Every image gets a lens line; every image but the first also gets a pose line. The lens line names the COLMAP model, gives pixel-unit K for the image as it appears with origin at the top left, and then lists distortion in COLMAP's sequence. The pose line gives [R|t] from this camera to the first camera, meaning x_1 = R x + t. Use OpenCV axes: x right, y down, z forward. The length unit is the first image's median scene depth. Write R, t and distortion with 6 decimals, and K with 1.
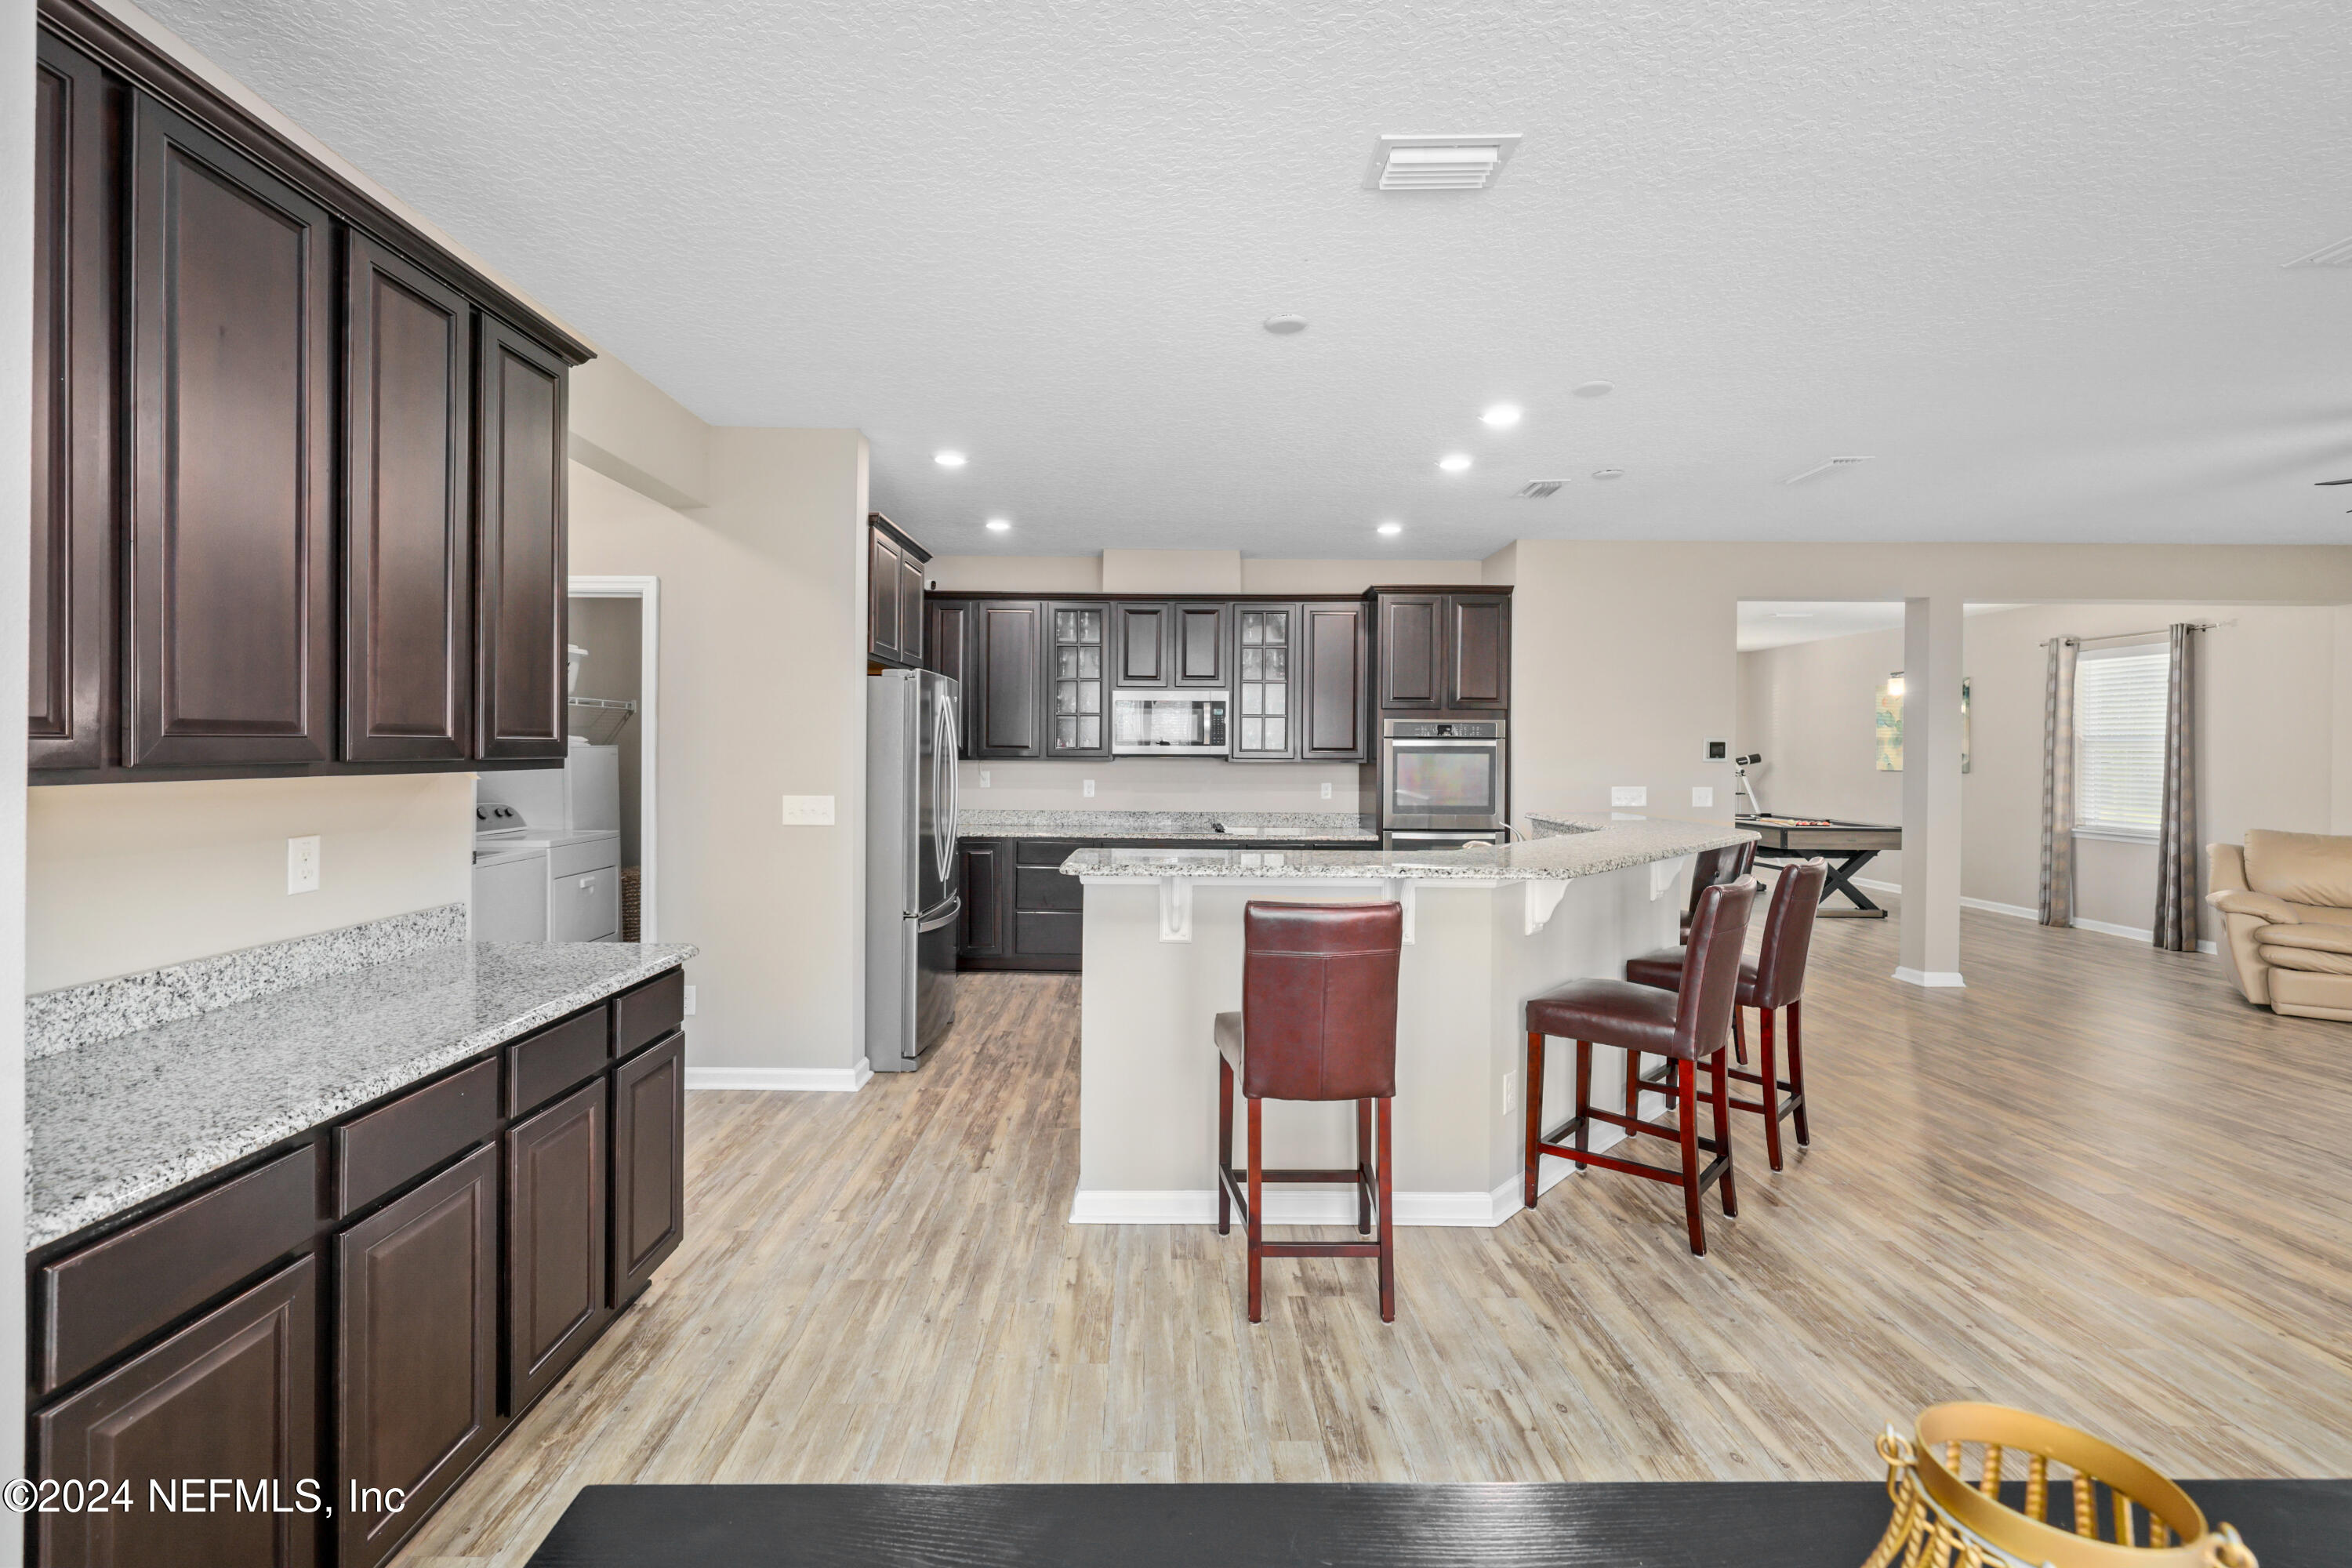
lens RADIAL K [[1033.6, 0, 1150.0], [0, 1033.6, 754.4], [0, 0, 1]] dist [-0.002154, 0.000700]
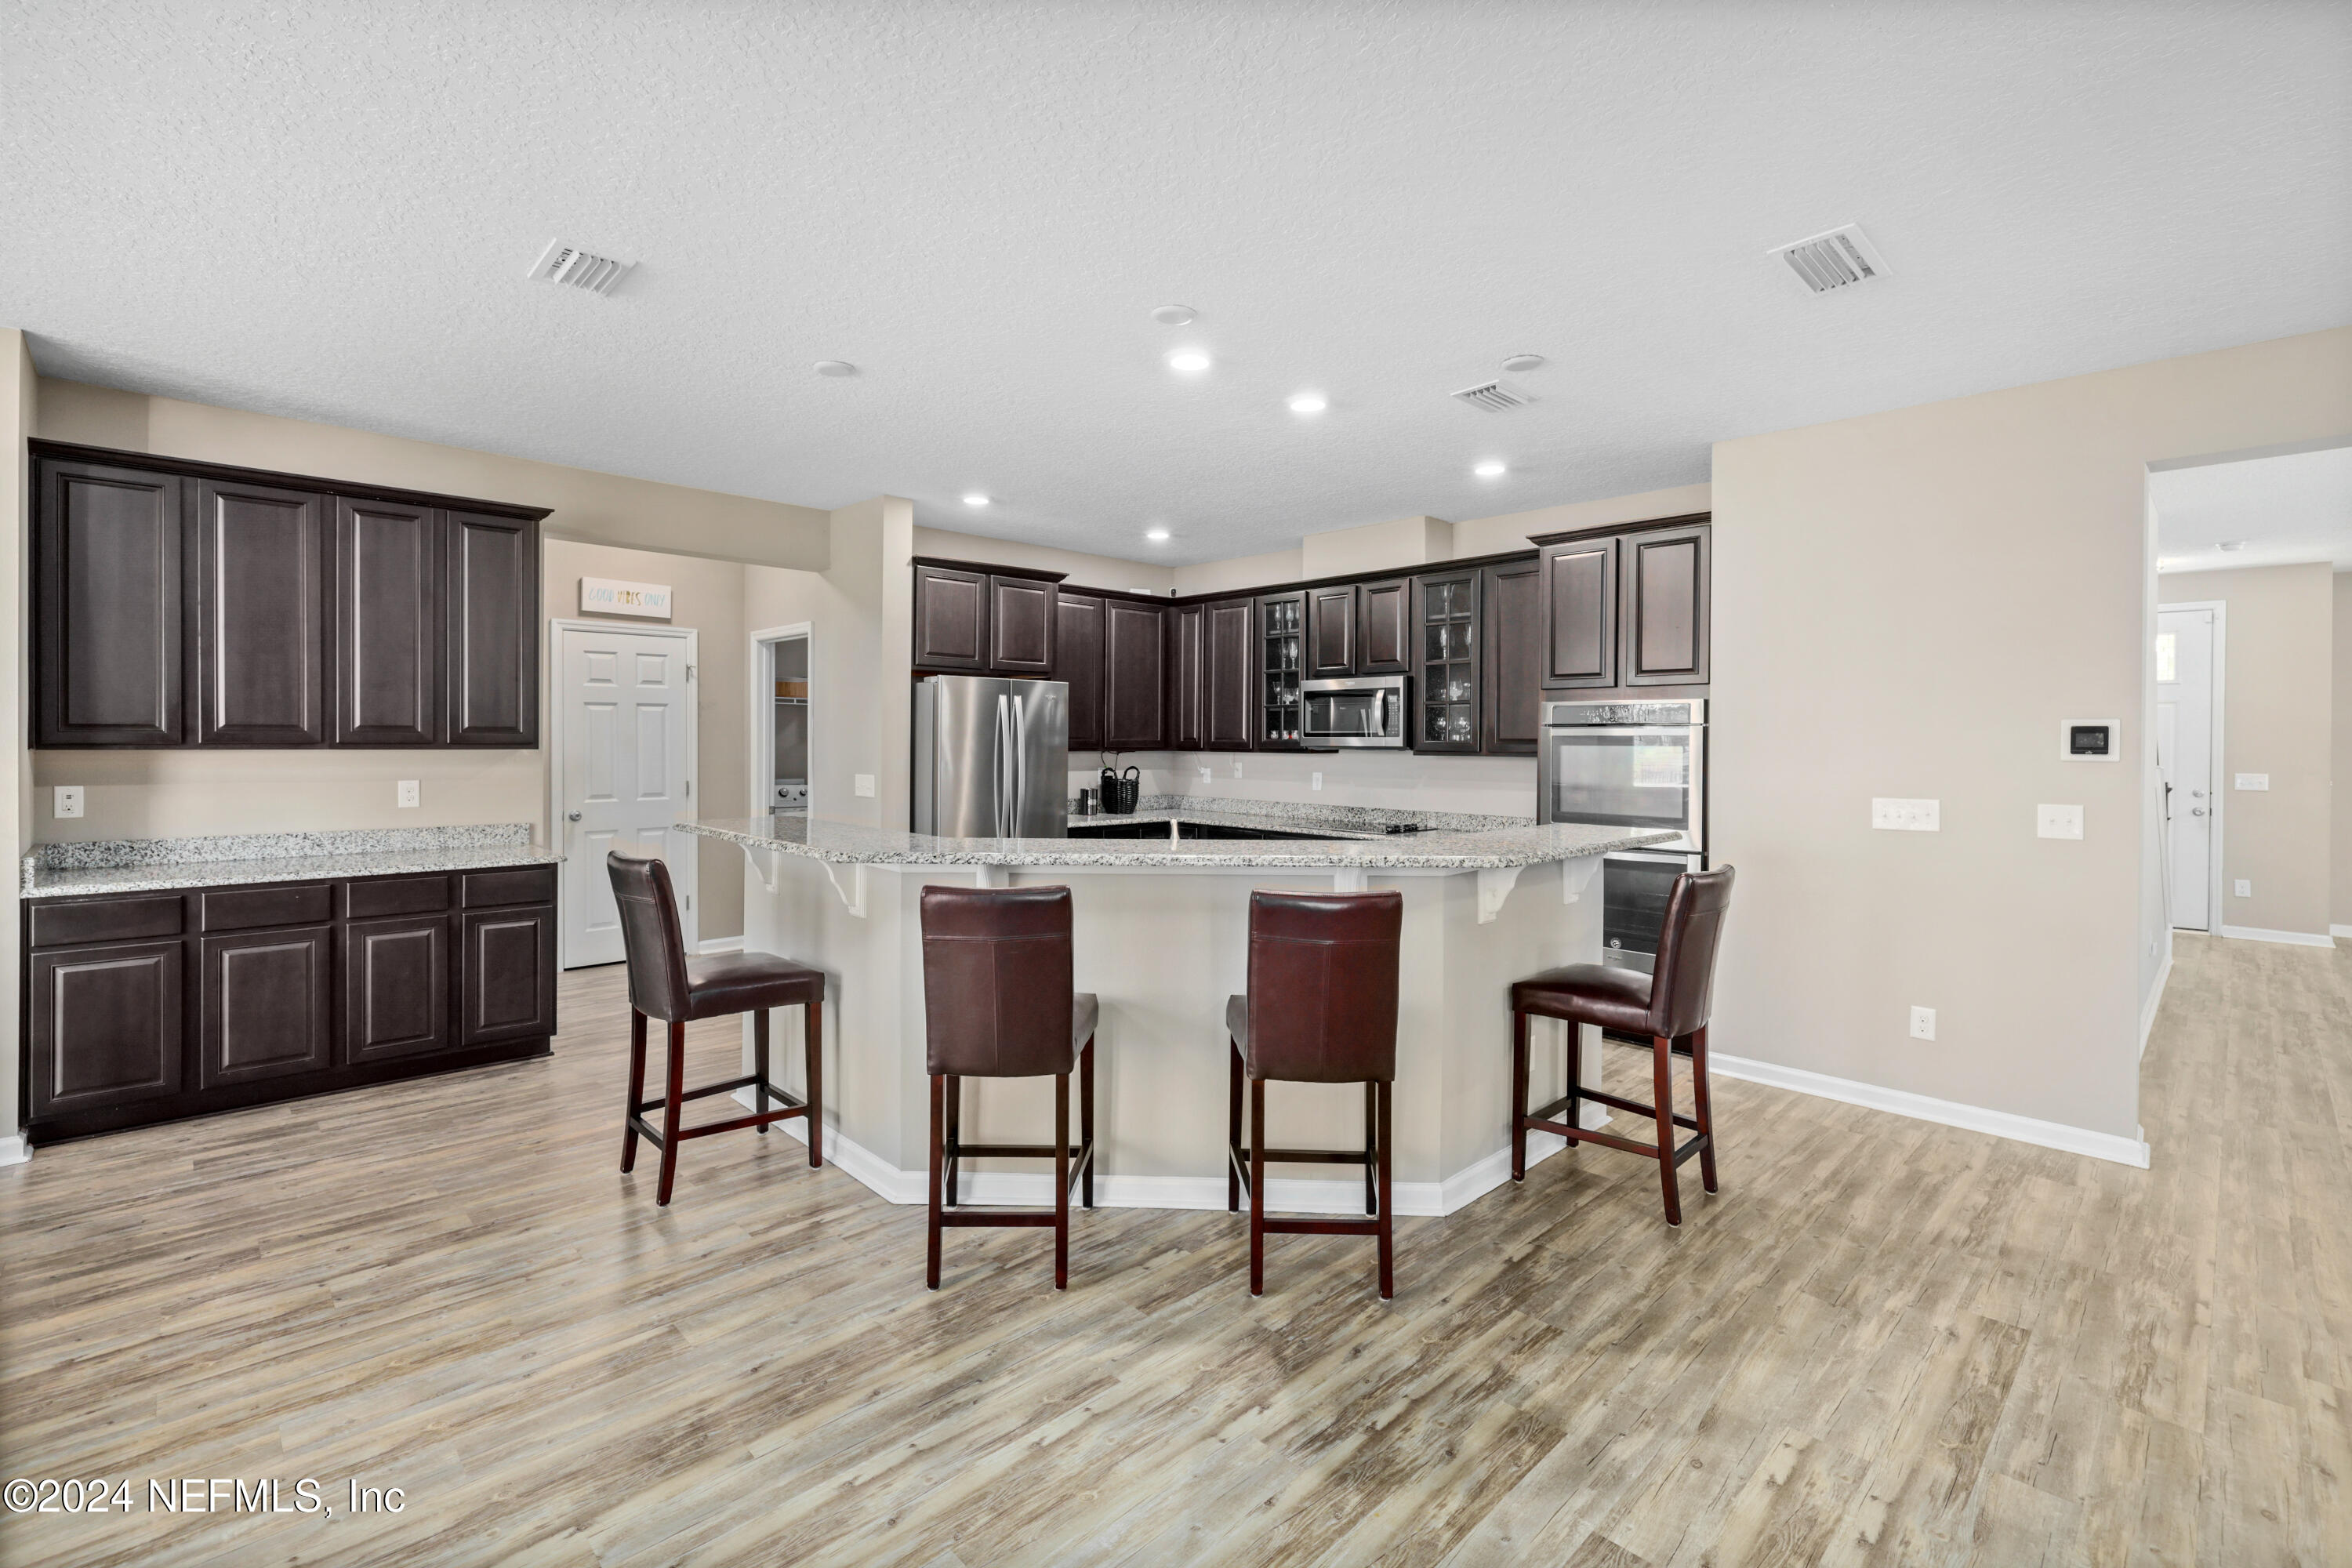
lens RADIAL K [[1033.6, 0, 1146.4], [0, 1033.6, 750.5], [0, 0, 1]] dist [-0.002154, 0.000700]
pose [[0.685937, 0.004887, -0.727645, 0.581406], [-0.004743, 0.999986, 0.002245, 0.002676], [0.727646, 0.001911, 0.685950, 0.223278]]
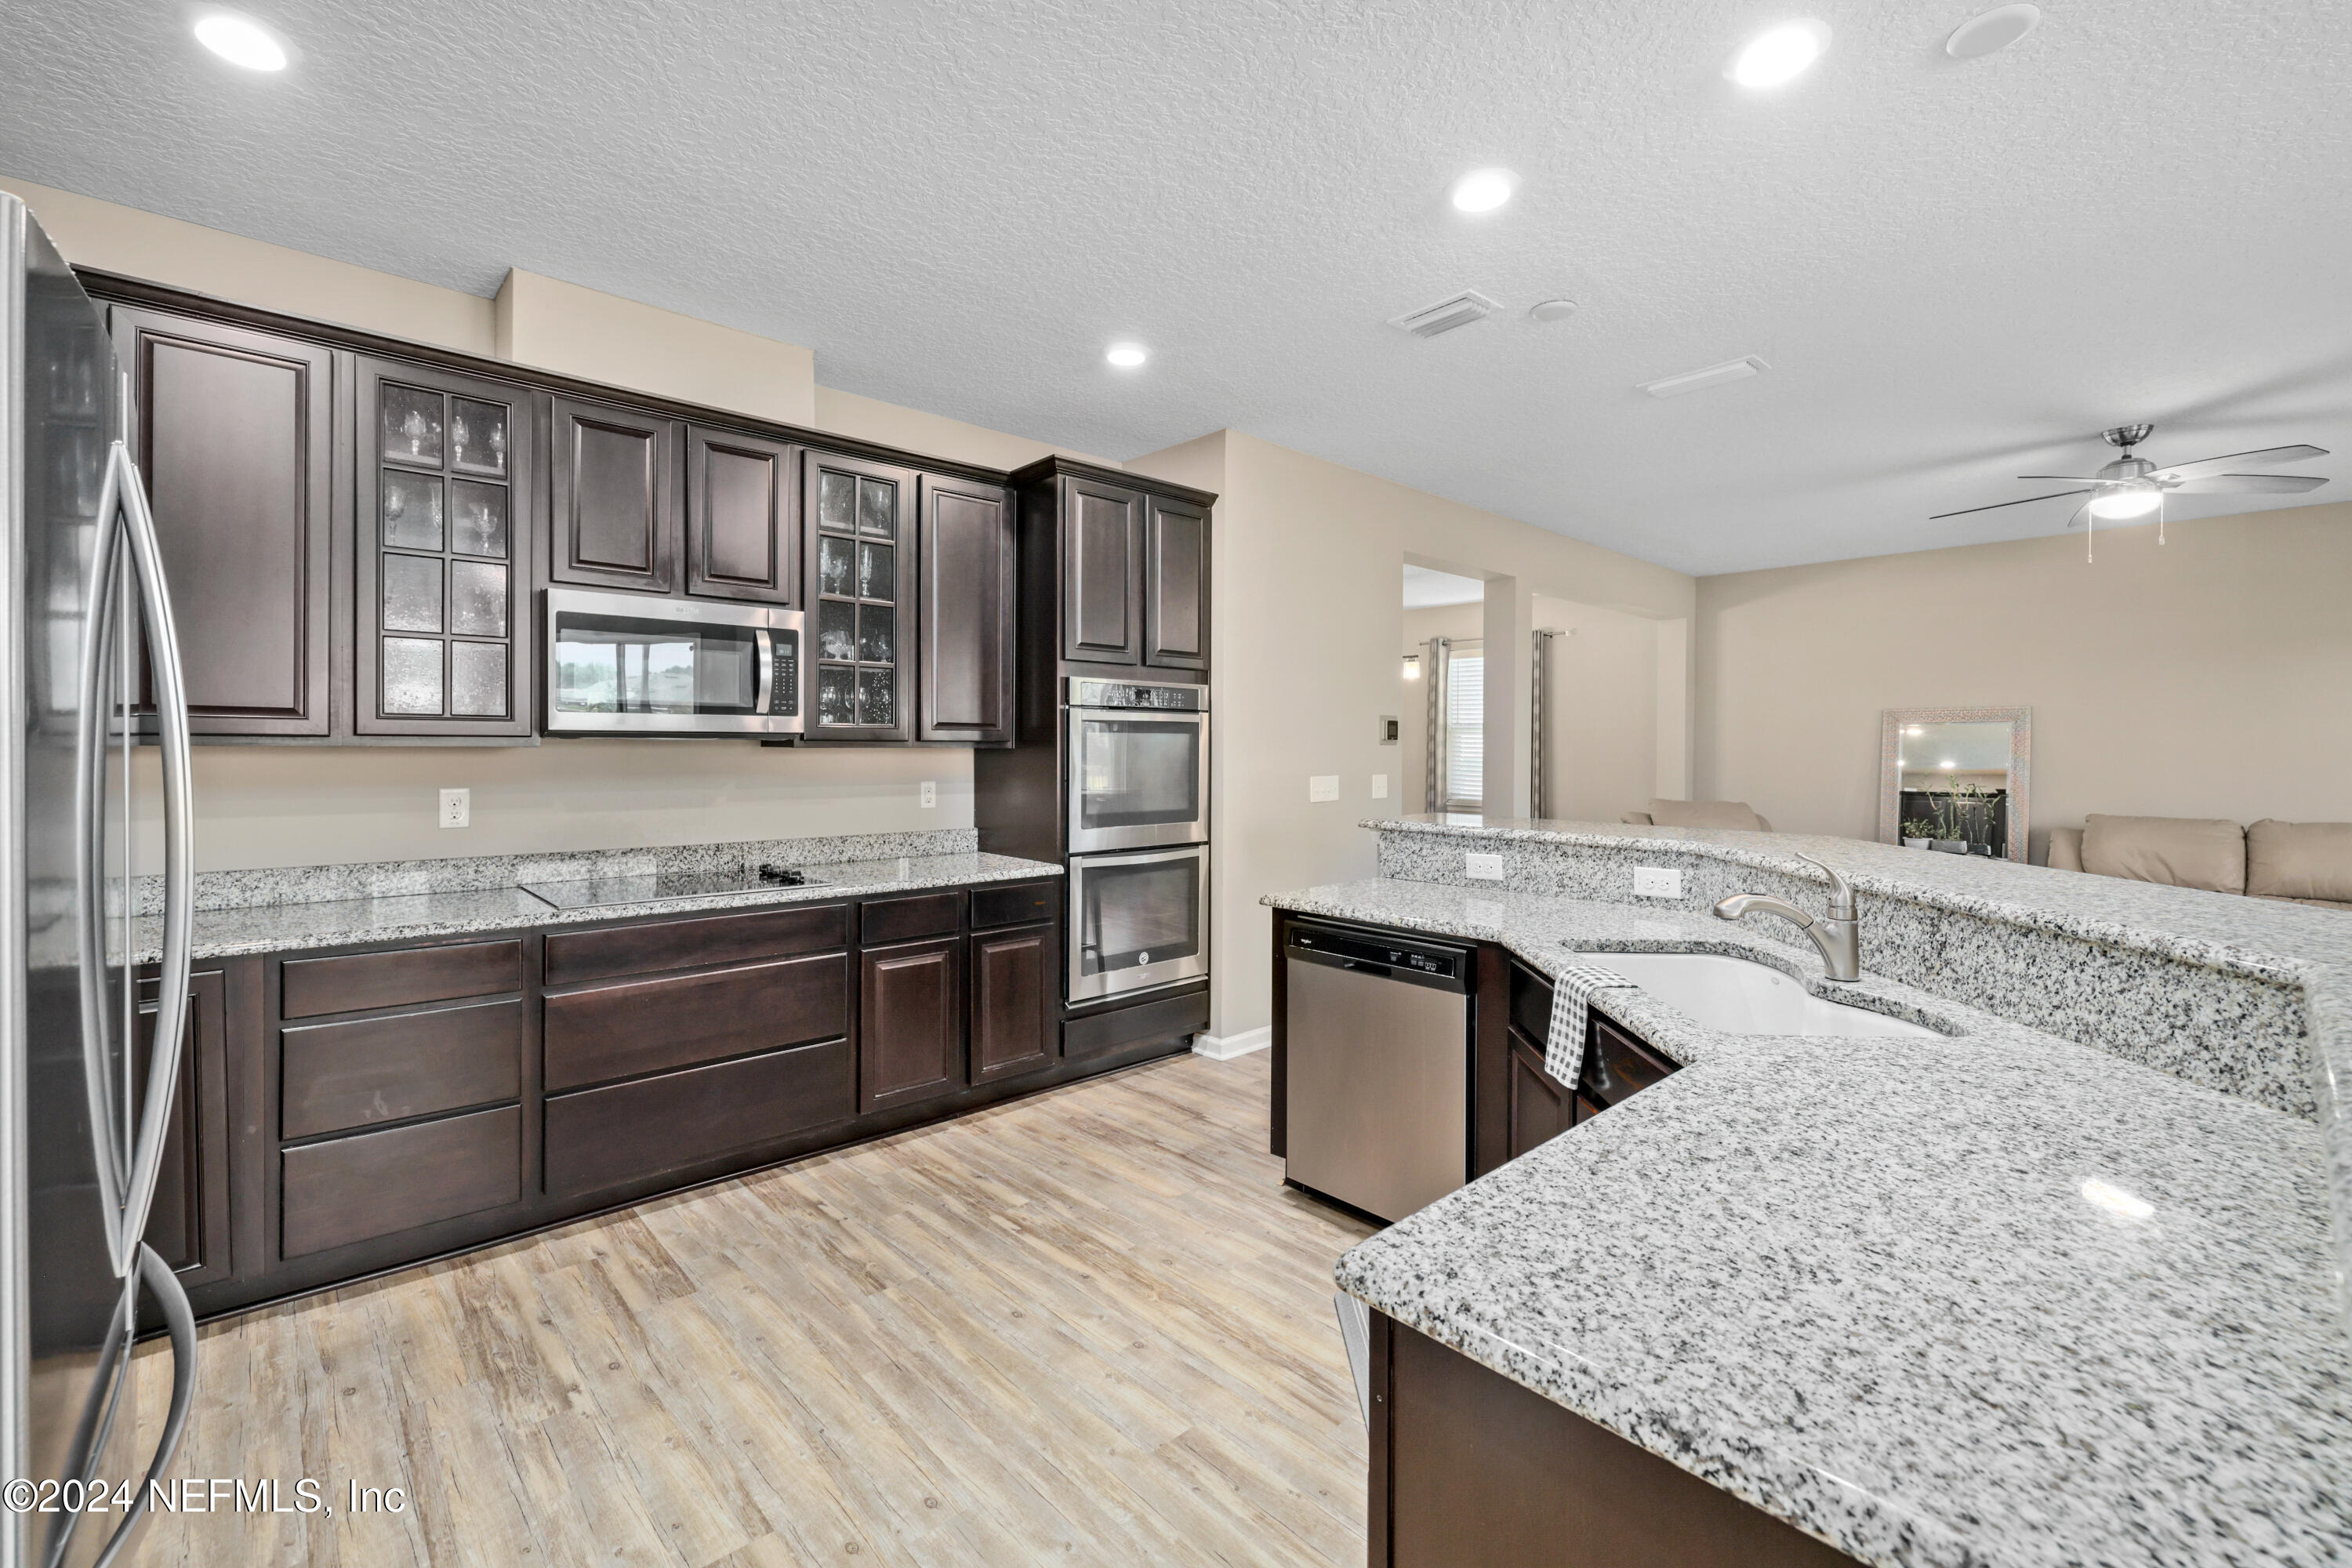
lens RADIAL K [[993.2, 0, 1158.8], [0, 993.2, 759.4], [0, 0, 1]] dist [-0.000551, -0.000203]
pose [[0.737066, -0.012596, 0.675703, -0.132733], [0.003369, 0.999882, 0.014964, 0.006835], [-0.675812, -0.008753, 0.737022, 0.510296]]
